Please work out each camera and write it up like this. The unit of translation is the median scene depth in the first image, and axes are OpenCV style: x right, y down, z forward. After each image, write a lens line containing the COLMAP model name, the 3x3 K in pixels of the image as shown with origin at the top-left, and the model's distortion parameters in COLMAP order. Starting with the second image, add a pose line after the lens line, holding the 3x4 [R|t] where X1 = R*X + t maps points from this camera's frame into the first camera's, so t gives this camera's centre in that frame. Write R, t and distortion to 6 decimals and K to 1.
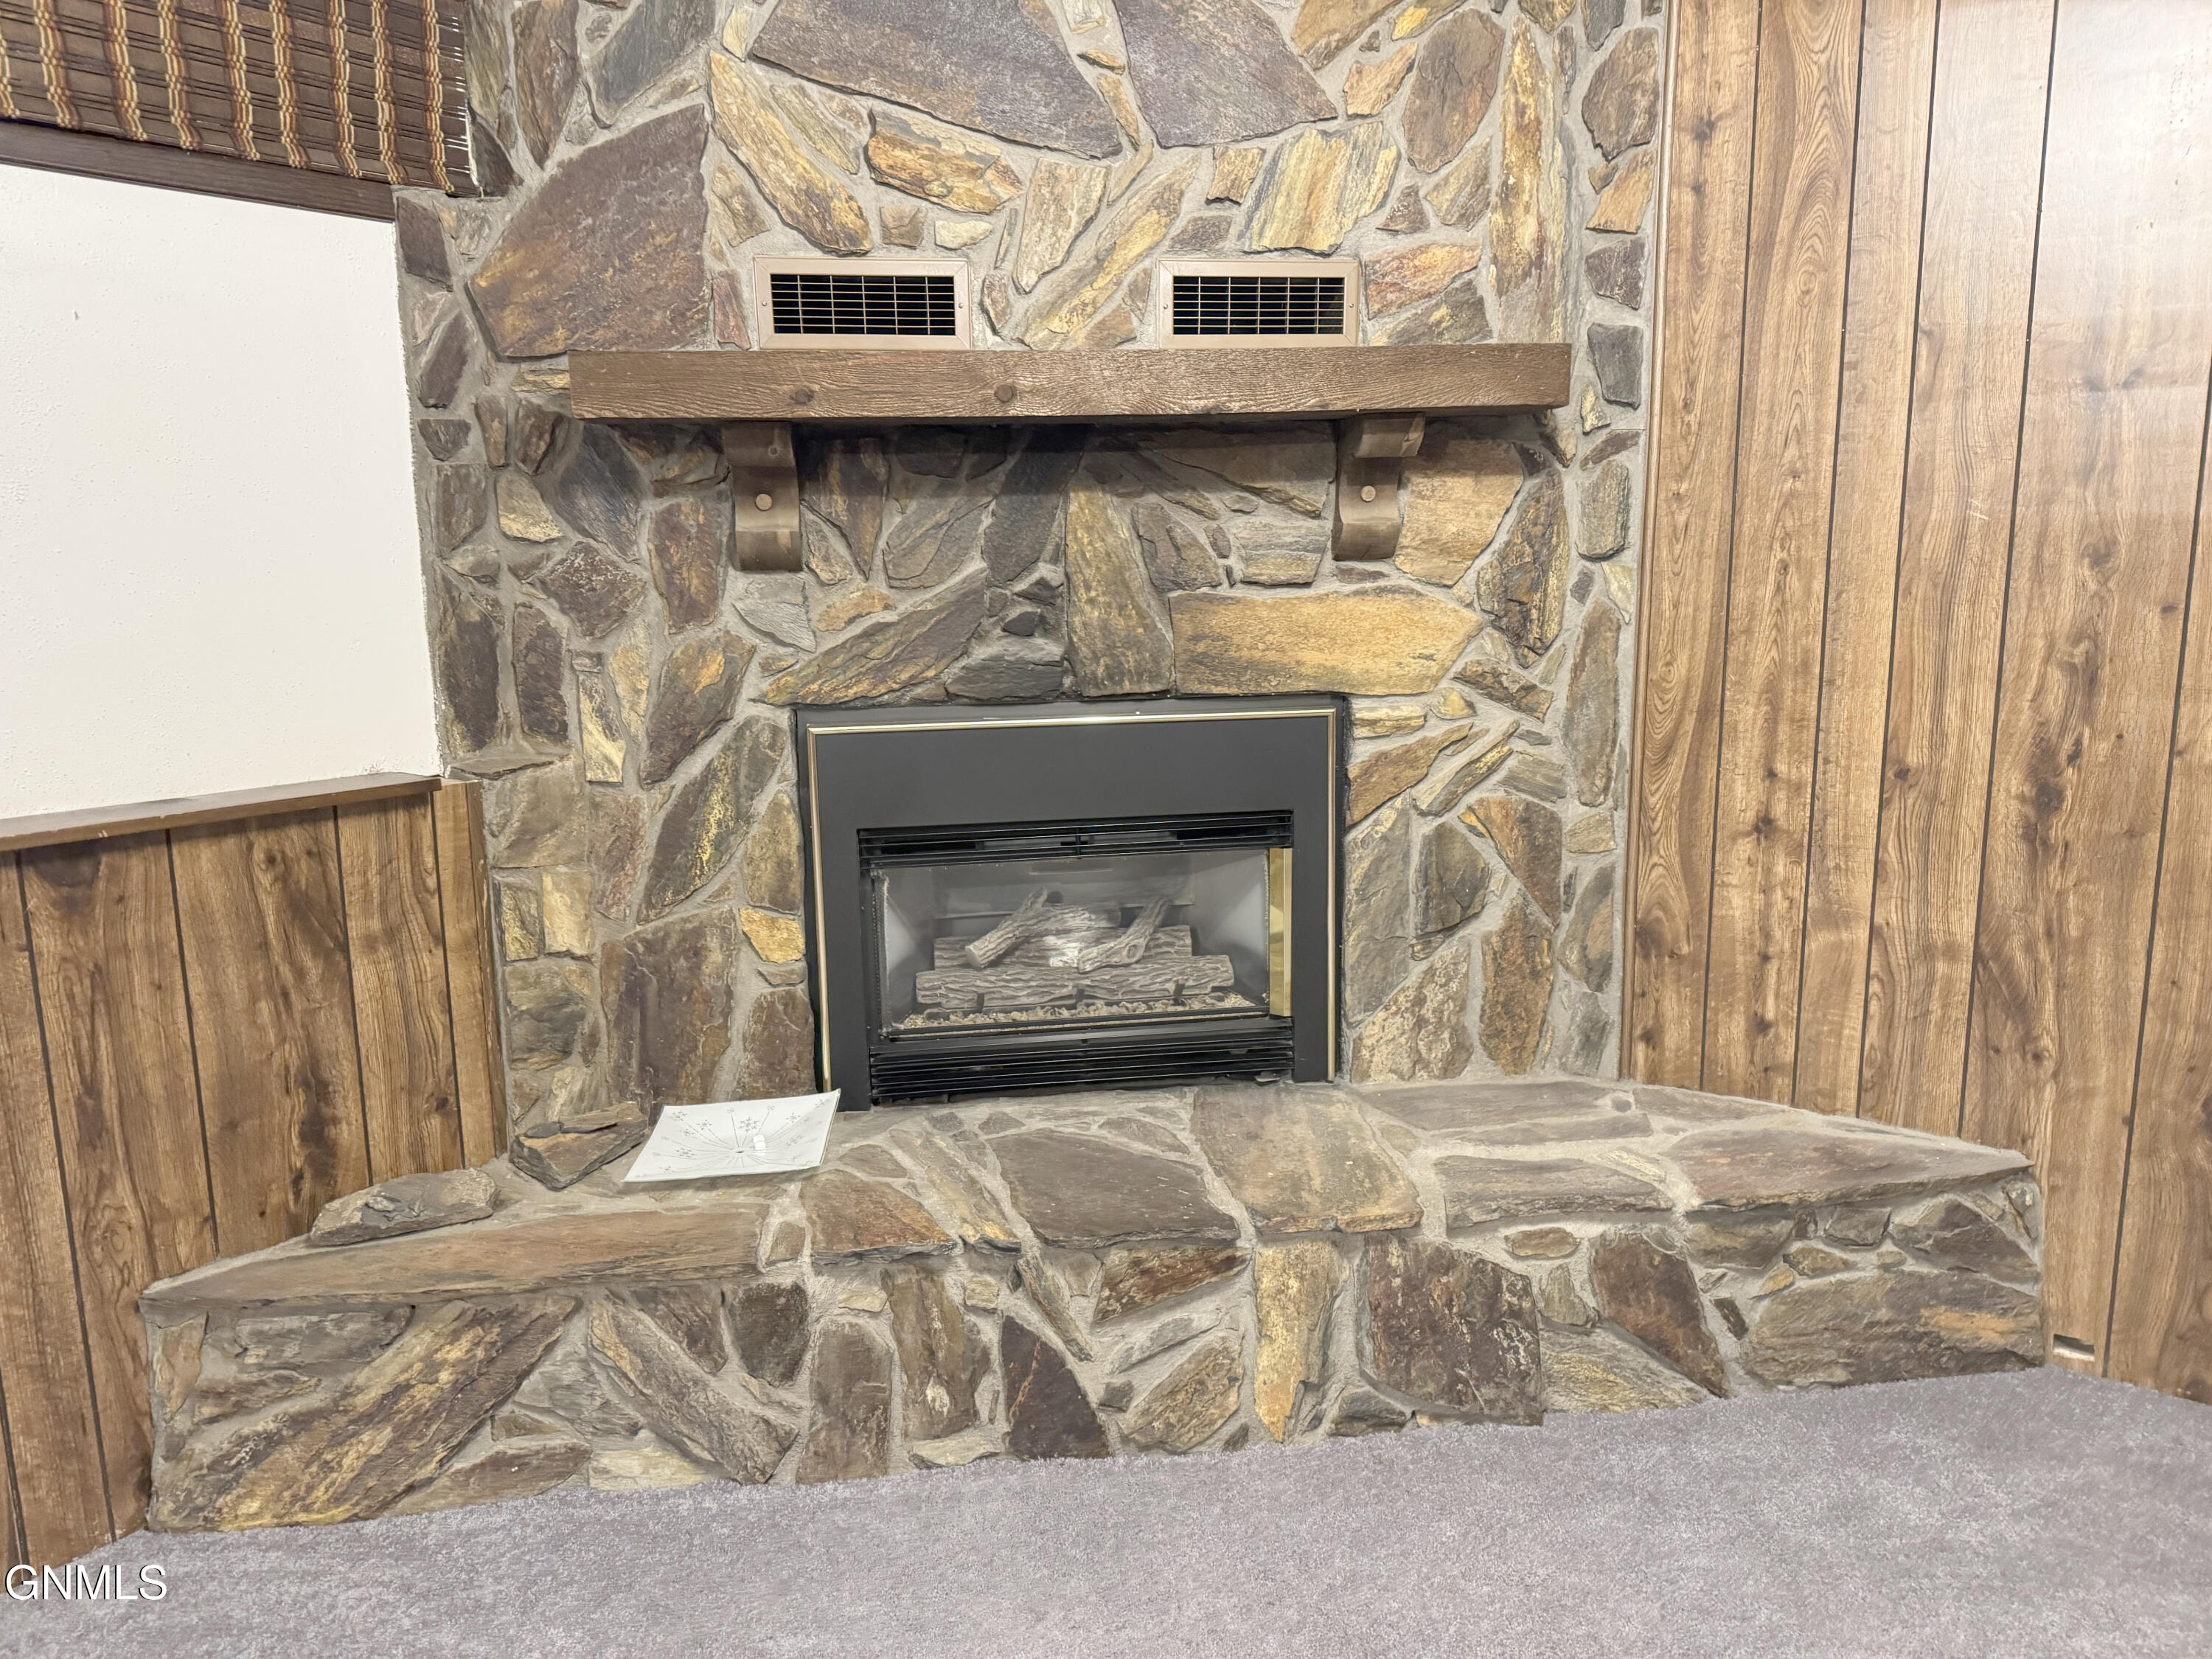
lens RADIAL K [[1535.1, 0, 1099.1], [0, 1535.1, 827.7], [0, 0, 1]] dist [0.158980, -0.293354]
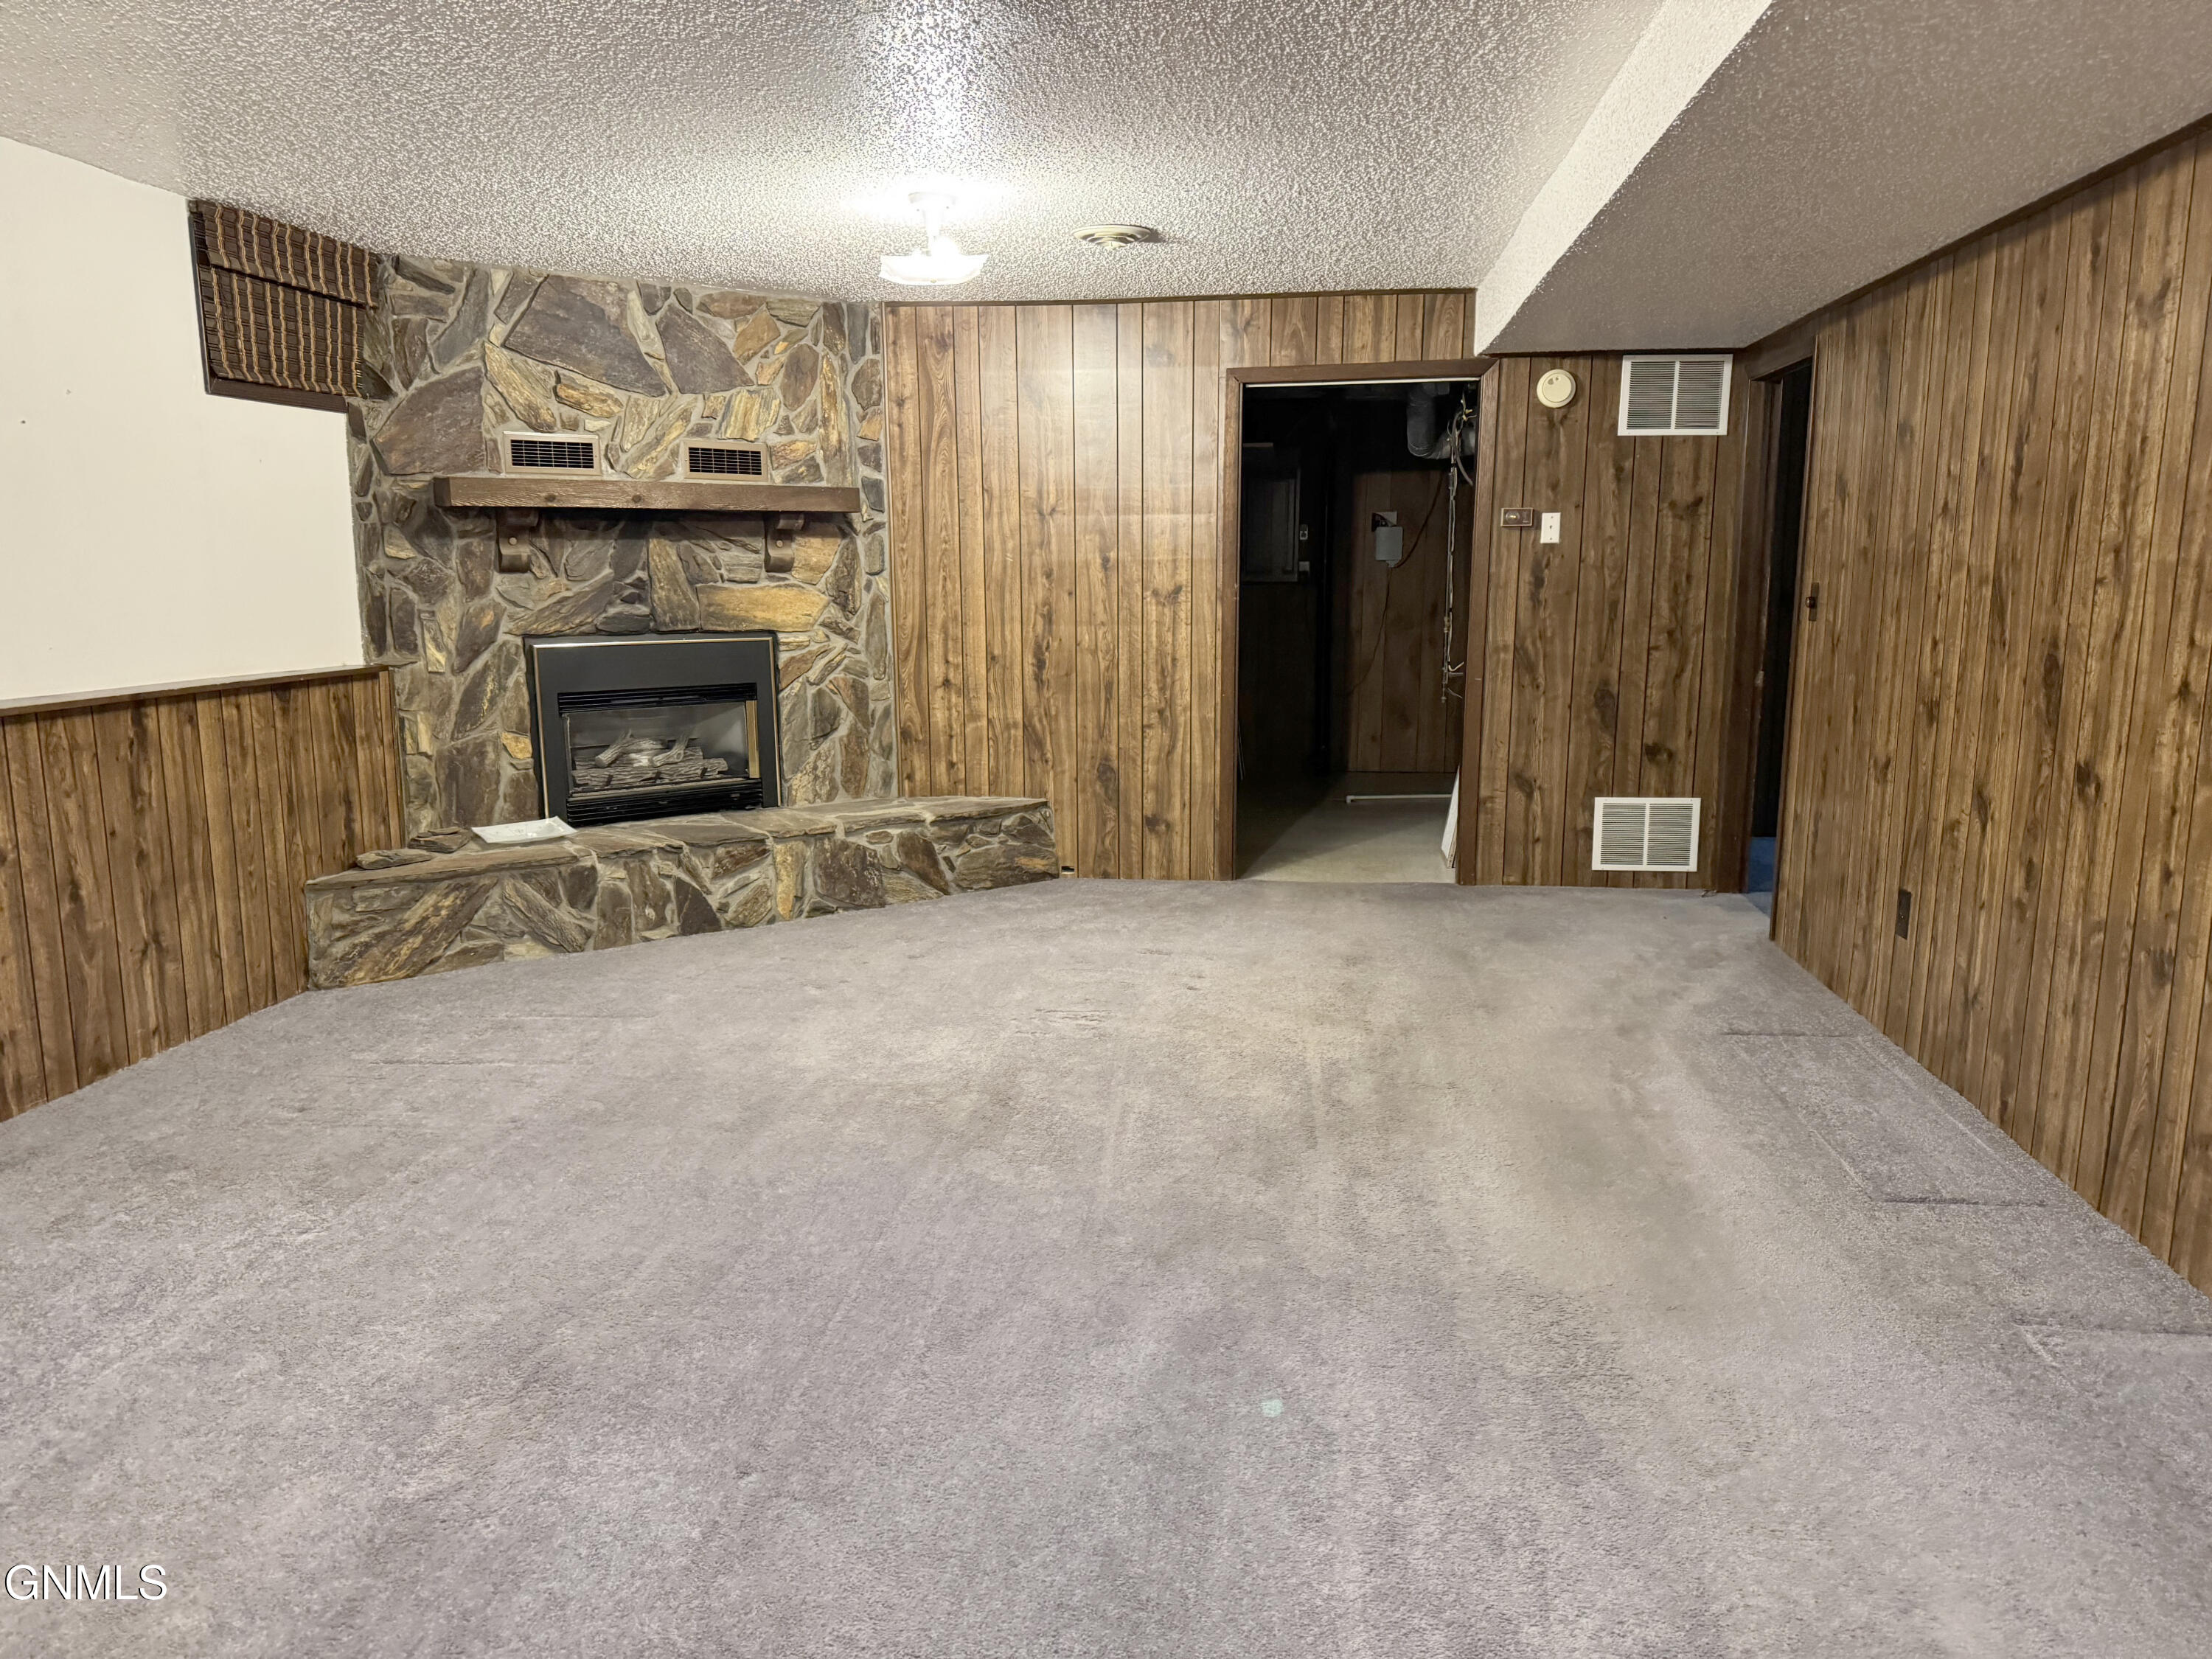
lens RADIAL K [[1529.7, 0, 1104.6], [0, 1529.7, 838.7], [0, 0, 1]] dist [0.161413, -0.348964]
pose [[0.875306, -0.072891, 0.478044, -0.566615], [0.077420, 0.996946, 0.010254, 0.251537], [-0.477331, 0.028035, 0.878276, -1.319652]]
